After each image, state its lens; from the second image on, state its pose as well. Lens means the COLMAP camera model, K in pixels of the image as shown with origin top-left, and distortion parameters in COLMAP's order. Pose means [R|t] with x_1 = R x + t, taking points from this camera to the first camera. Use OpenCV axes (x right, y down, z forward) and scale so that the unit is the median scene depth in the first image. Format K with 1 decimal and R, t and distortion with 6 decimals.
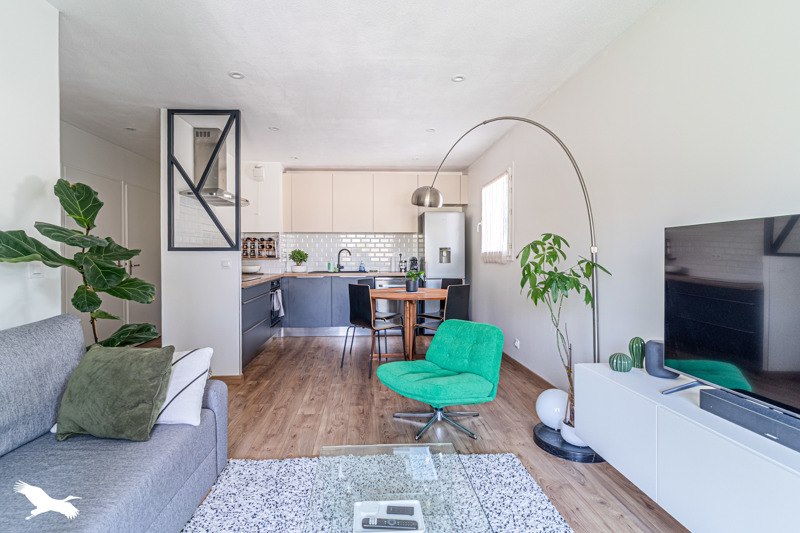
lens RADIAL K [[387.1, 0, 397.6], [0, 387.1, 264.1], [0, 0, 1]] dist [0.000491, -0.000025]
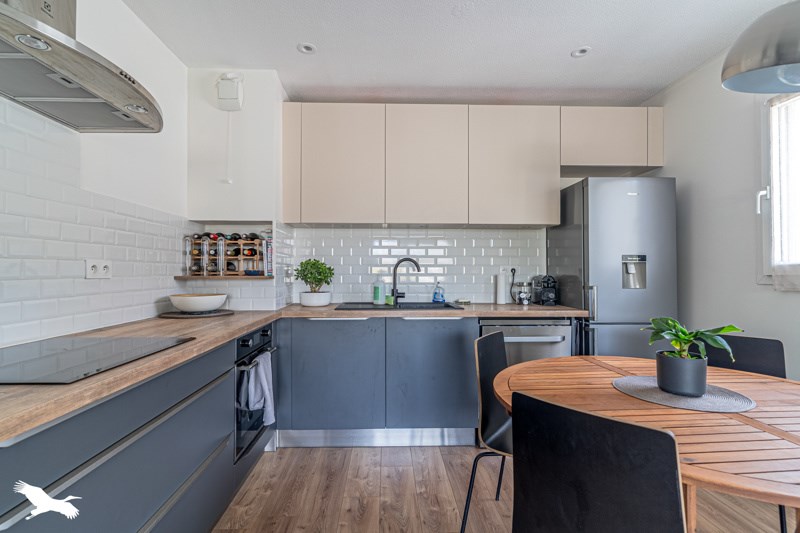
lens RADIAL K [[387.1, 0, 402.4], [0, 387.1, 266.1], [0, 0, 1]] dist [0.000491, -0.000025]
pose [[0.999254, 0.003541, -0.038468, -0.131464], [-0.004930, 0.999336, -0.036087, -0.012358], [0.038315, 0.036250, 0.998608, 0.536510]]
